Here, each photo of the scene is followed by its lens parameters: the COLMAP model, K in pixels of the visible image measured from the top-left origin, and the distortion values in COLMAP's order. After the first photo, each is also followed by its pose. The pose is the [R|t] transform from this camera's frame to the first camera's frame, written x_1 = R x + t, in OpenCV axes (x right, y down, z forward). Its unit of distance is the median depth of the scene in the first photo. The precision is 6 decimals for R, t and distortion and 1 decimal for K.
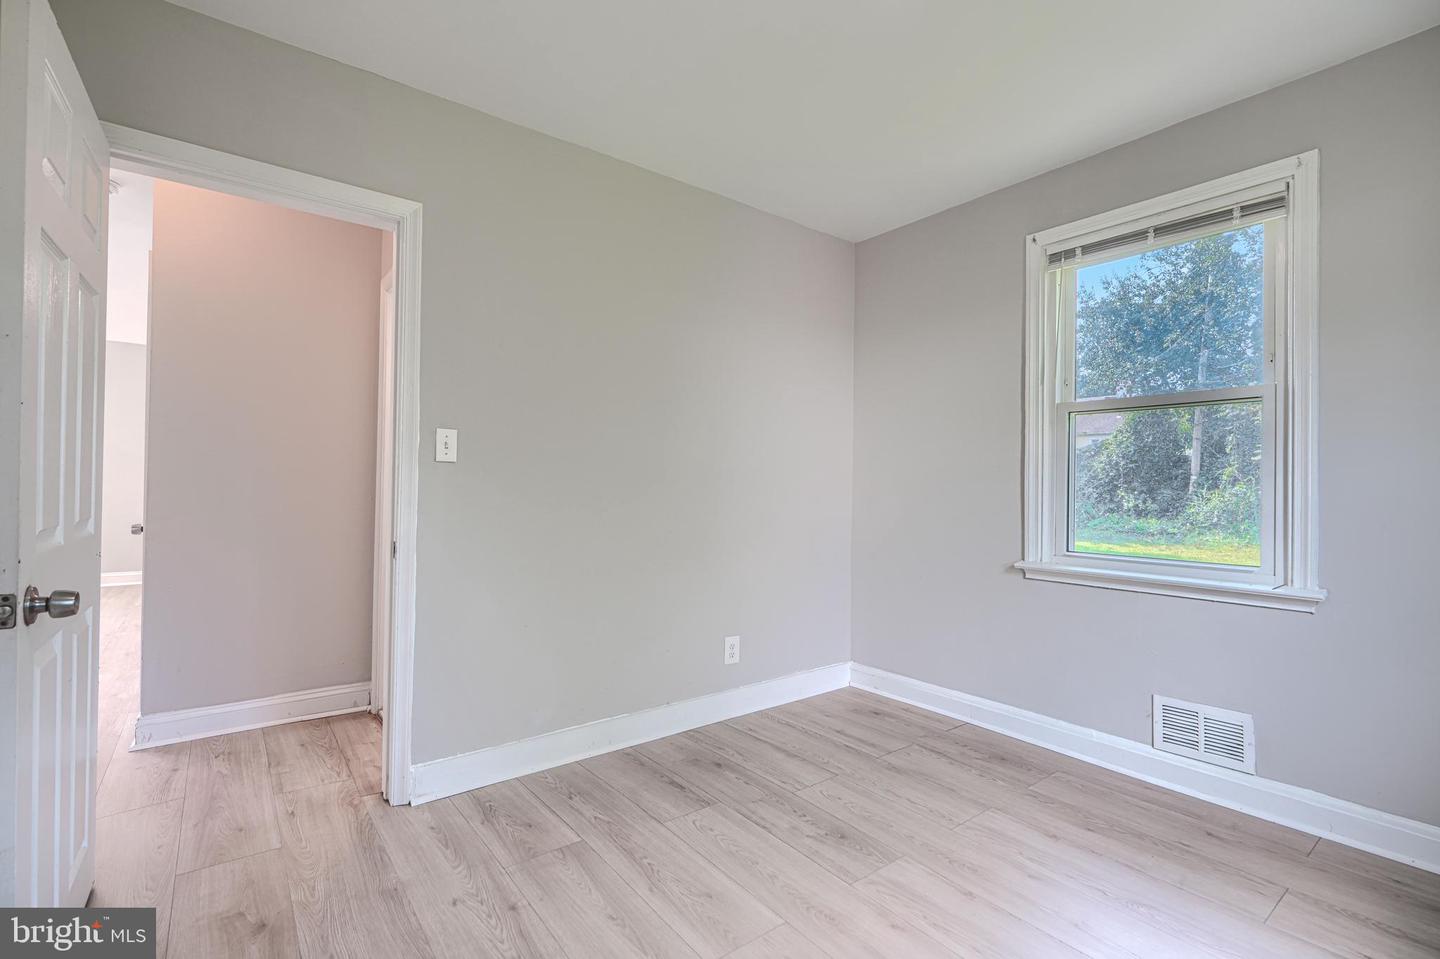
lens RADIAL K [[648.8, 0, 716.8], [0, 648.8, 479.6], [0, 0, 1]] dist [0.001124, -0.000210]
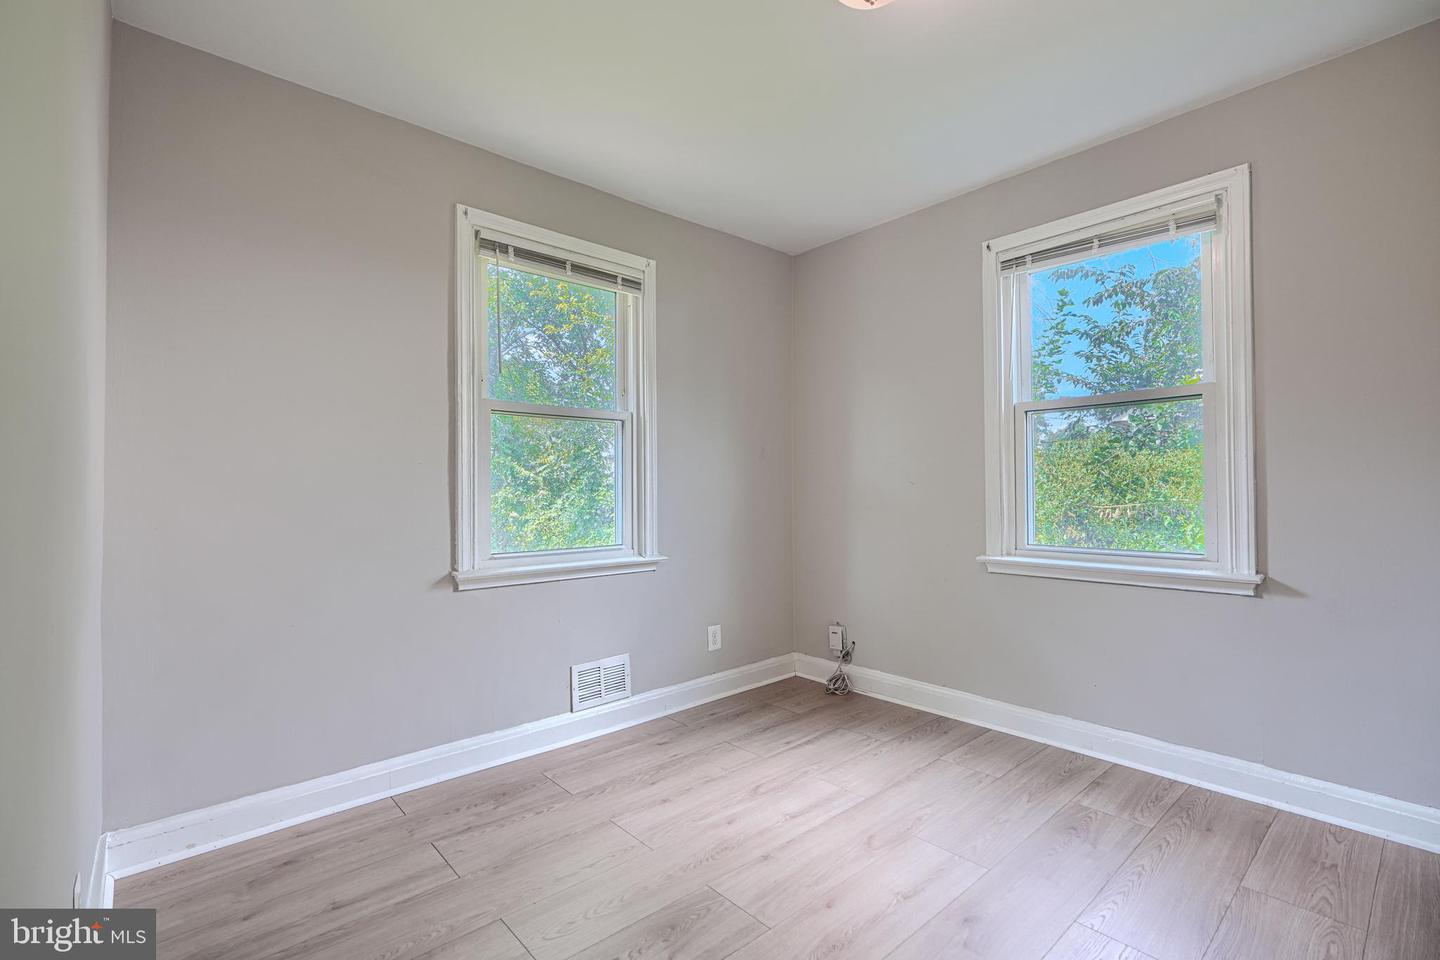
lens RADIAL K [[648.8, 0, 716.8], [0, 648.8, 480.1], [0, 0, 1]] dist [0.001124, -0.000210]
pose [[-0.075785, 0.008861, 0.997085, -0.515883], [-0.003822, 0.999951, -0.009177, 0.009927], [-0.997117, -0.004506, -0.075747, 0.858207]]
